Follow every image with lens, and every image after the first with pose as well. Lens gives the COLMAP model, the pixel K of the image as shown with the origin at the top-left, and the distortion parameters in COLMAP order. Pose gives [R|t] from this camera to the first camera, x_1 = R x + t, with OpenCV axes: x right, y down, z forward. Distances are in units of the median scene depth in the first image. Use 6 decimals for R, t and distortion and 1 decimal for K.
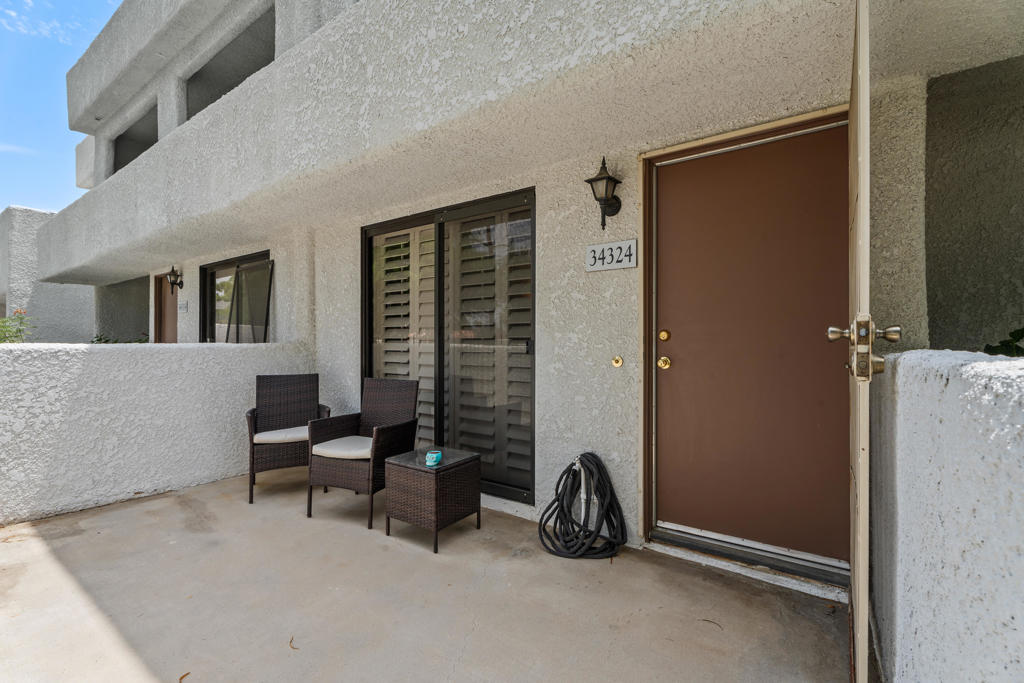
lens RADIAL K [[460.6, 0, 511.7], [0, 460.6, 341.3], [0, 0, 1]] dist [0.002005, 0.001572]
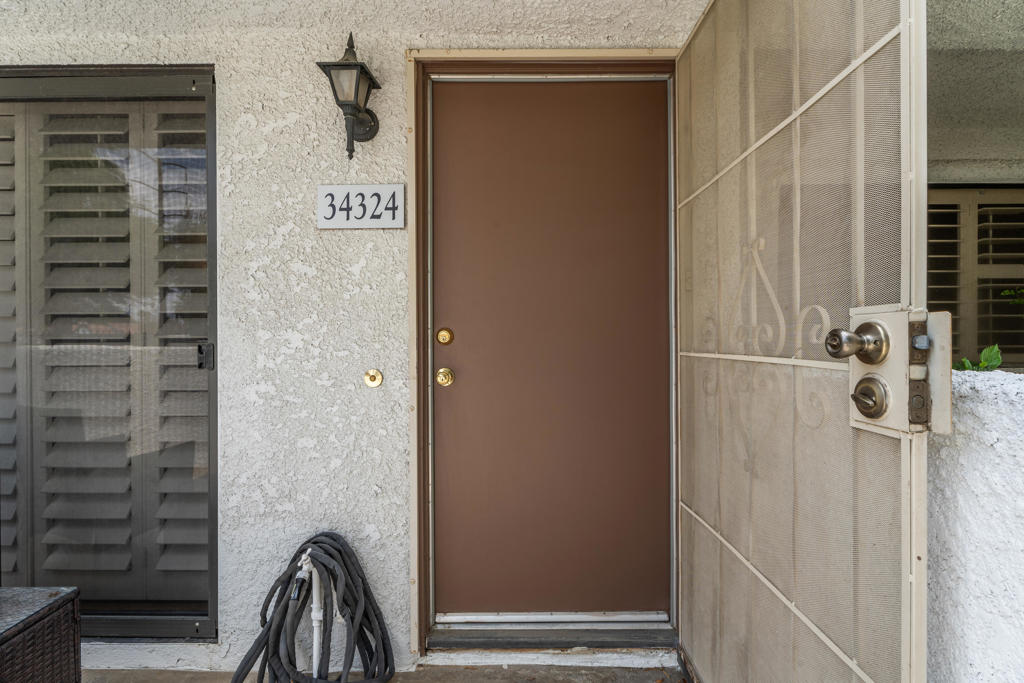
lens RADIAL K [[460.6, 0, 513.7], [0, 460.6, 339.0], [0, 0, 1]] dist [0.002005, 0.001572]
pose [[0.817361, -0.006846, 0.576085, 0.026177], [0.002141, 0.999959, 0.008845, -0.013796], [-0.576121, -0.005997, 0.817342, 0.379562]]
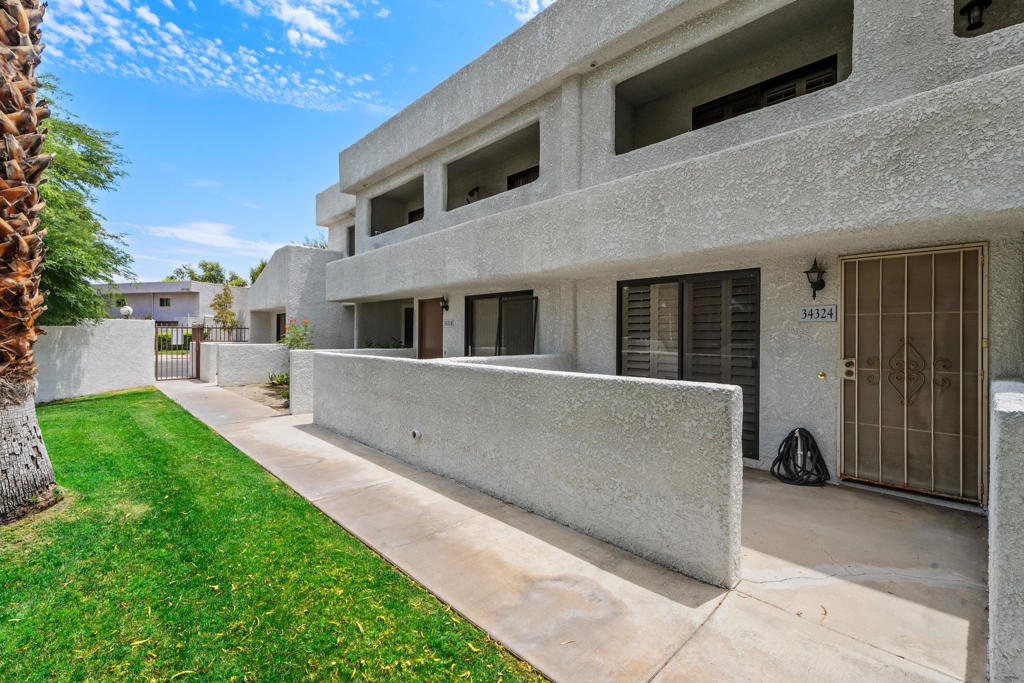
lens RADIAL K [[460.6, 0, 508.6], [0, 460.6, 333.8], [0, 0, 1]] dist [0.002005, 0.001572]
pose [[0.980586, 0.007723, -0.195939, -0.571587], [-0.007771, 0.999970, 0.000520, -0.102194], [0.195937, 0.001013, 0.980616, -0.902415]]
